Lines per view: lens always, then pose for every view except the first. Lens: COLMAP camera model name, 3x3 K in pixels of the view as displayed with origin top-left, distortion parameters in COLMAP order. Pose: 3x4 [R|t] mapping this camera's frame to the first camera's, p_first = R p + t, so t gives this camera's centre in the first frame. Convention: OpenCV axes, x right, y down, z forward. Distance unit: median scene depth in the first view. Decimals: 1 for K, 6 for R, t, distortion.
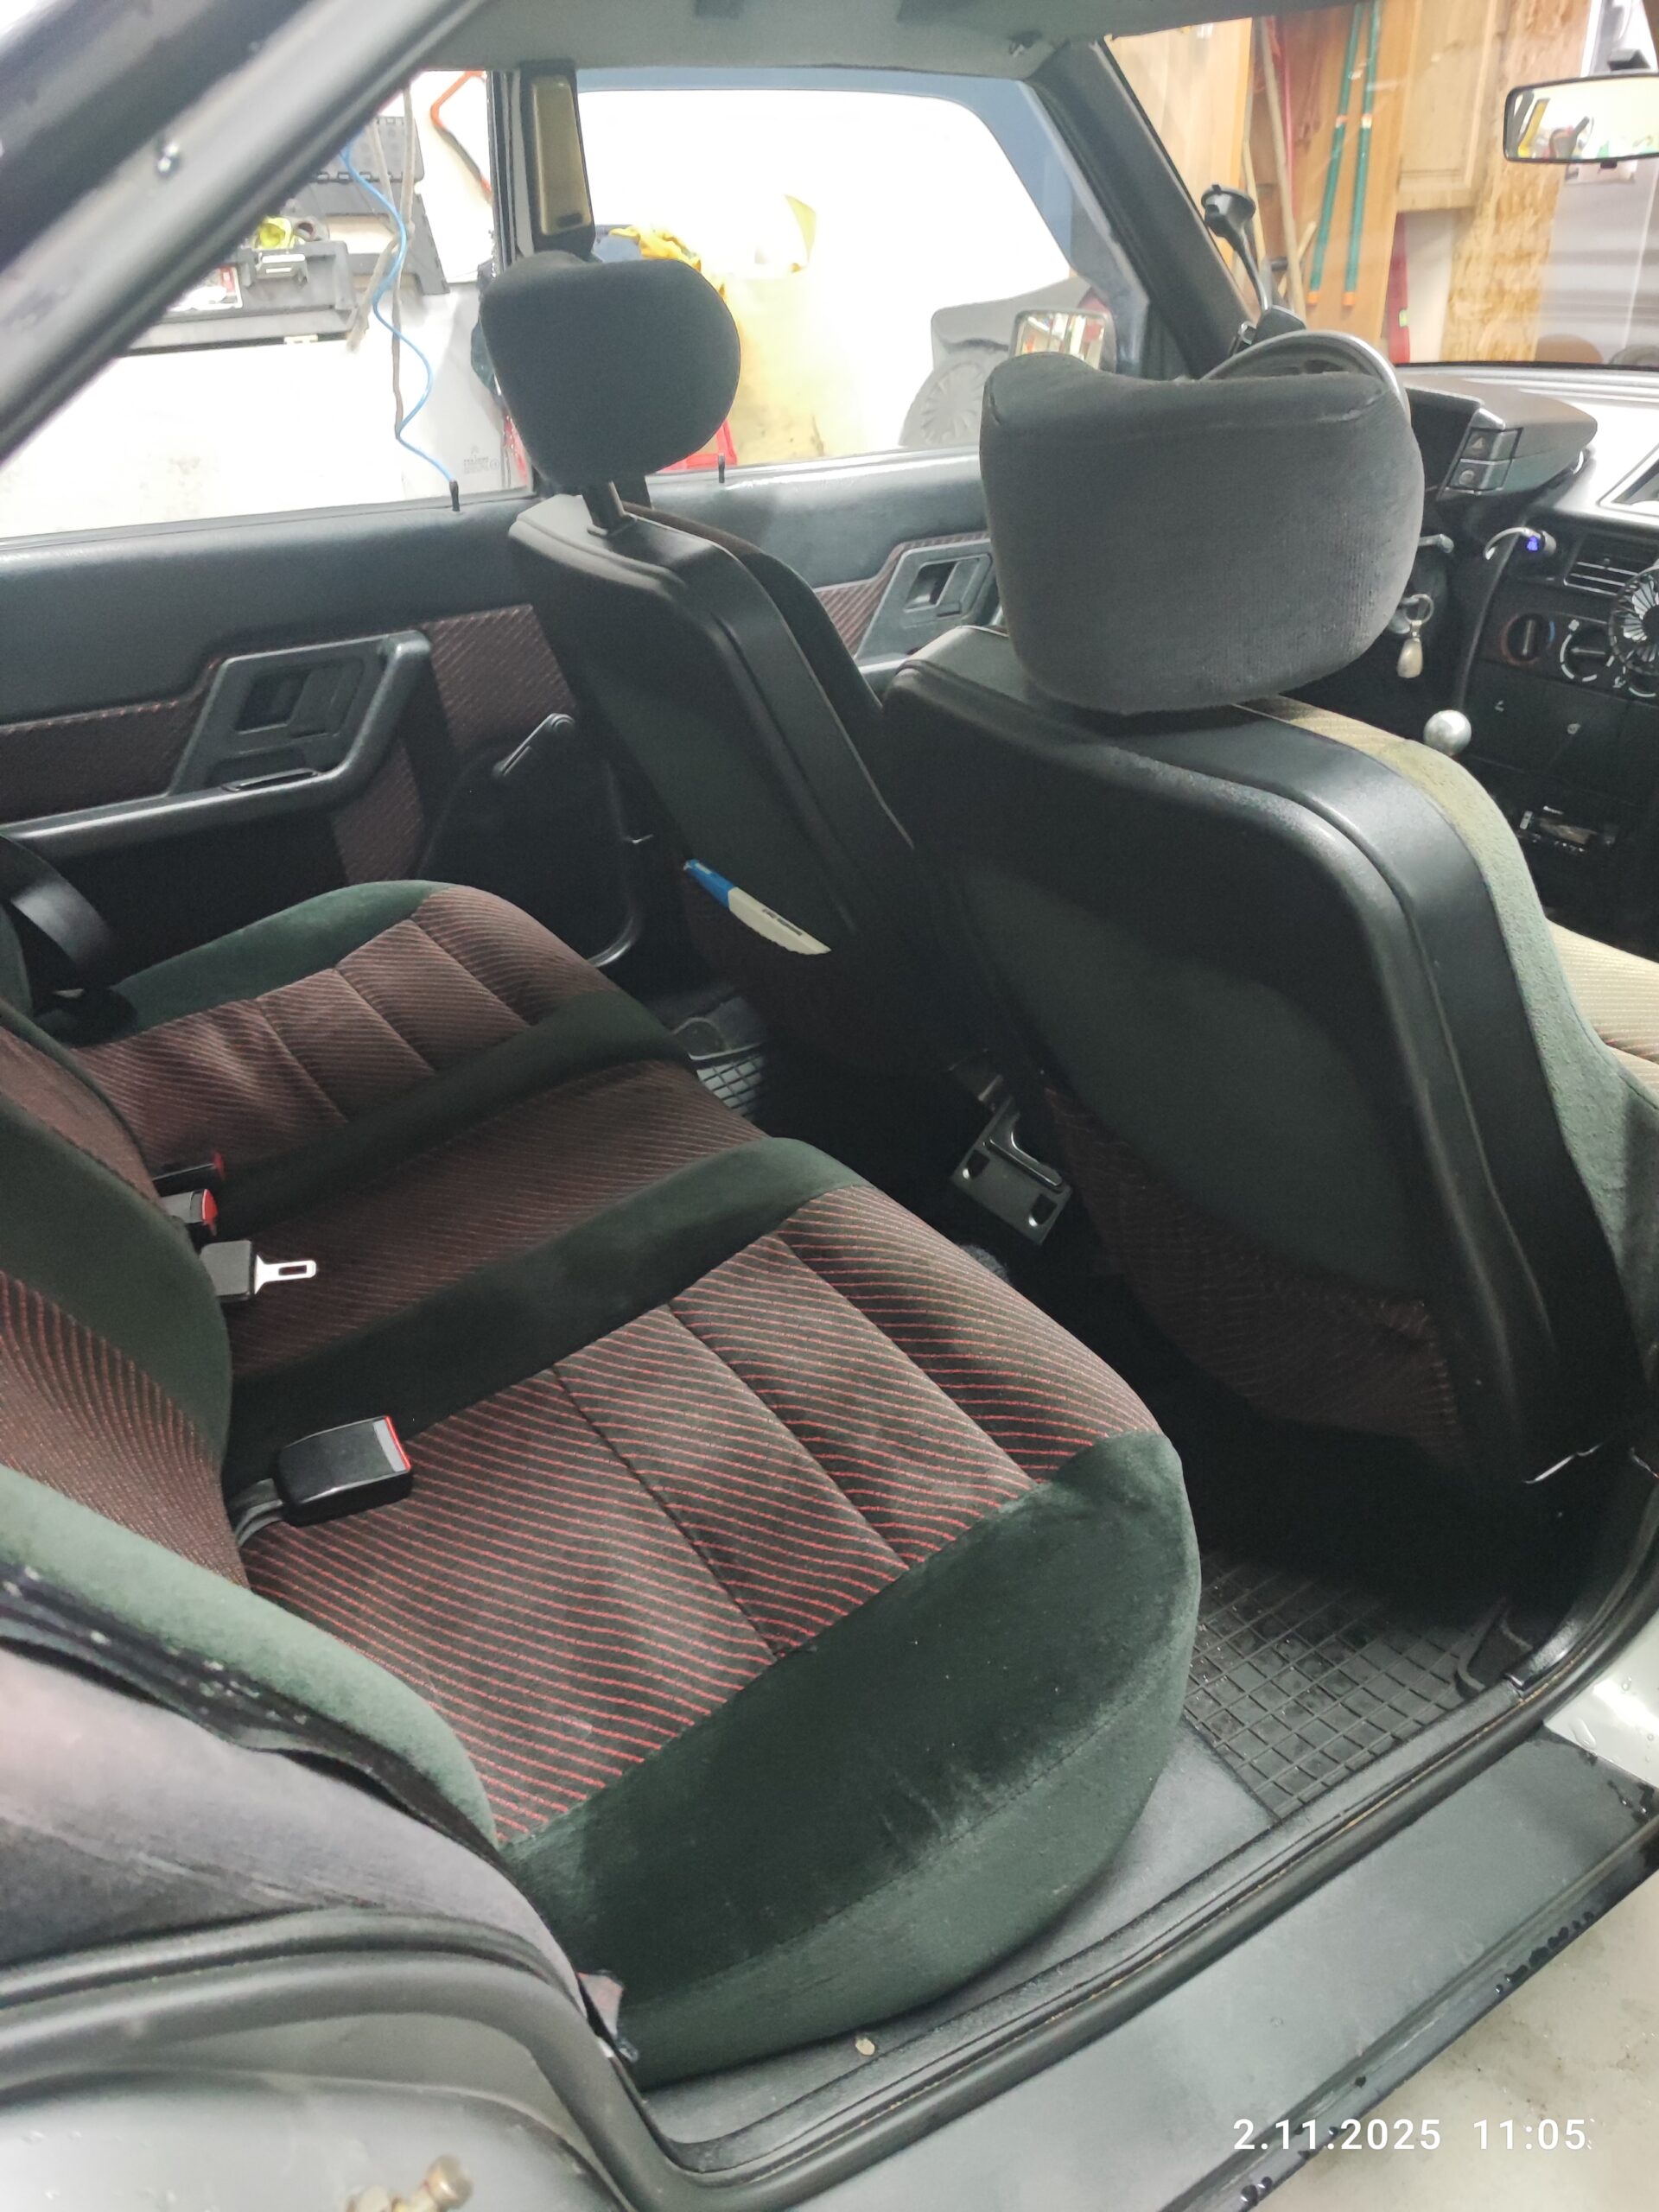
lens RADIAL K [[1618.7, 0, 835.1], [0, 1618.7, 1103.5], [0, 0, 1]] dist [0.040093, -0.047604]
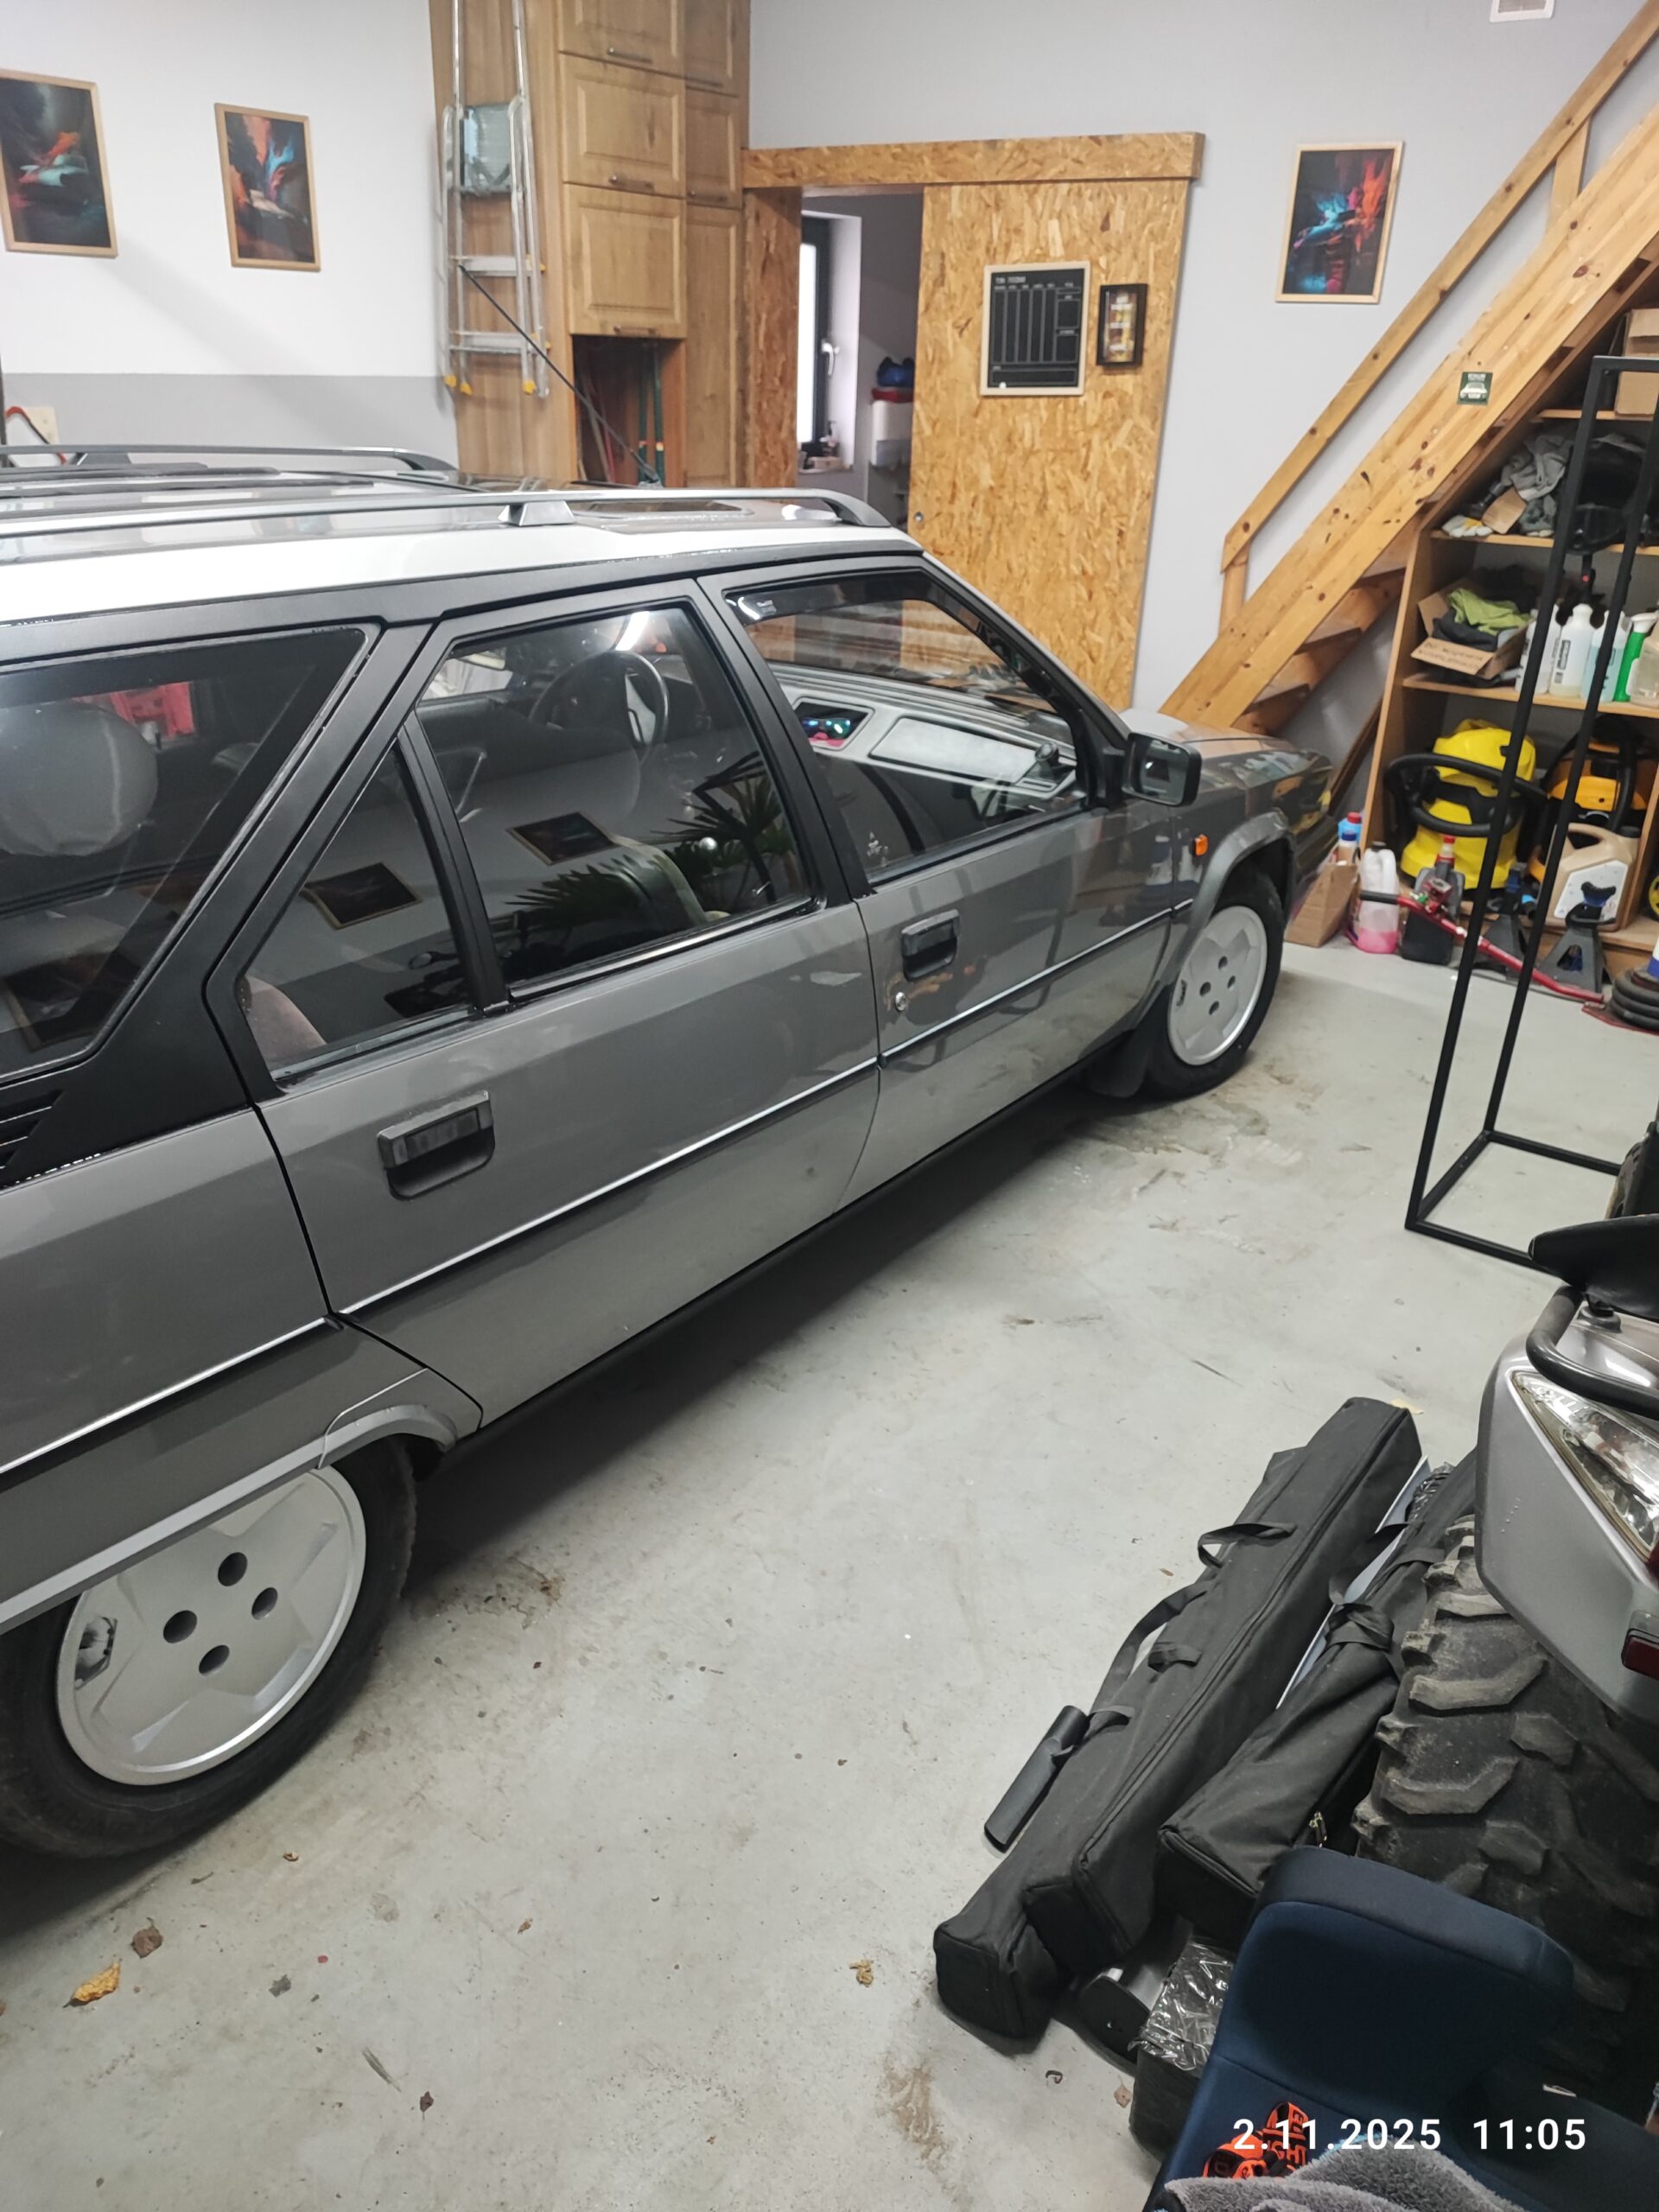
lens RADIAL K [[1605.3, 0, 835.5], [0, 1605.3, 1094.0], [0, 0, 1]] dist [0.069312, -0.087315]
pose [[0.937003, -0.094438, 0.336314, -0.069324], [0.123235, 0.990228, -0.065286, 0.088348], [-0.326862, 0.102619, 0.939484, -0.351795]]
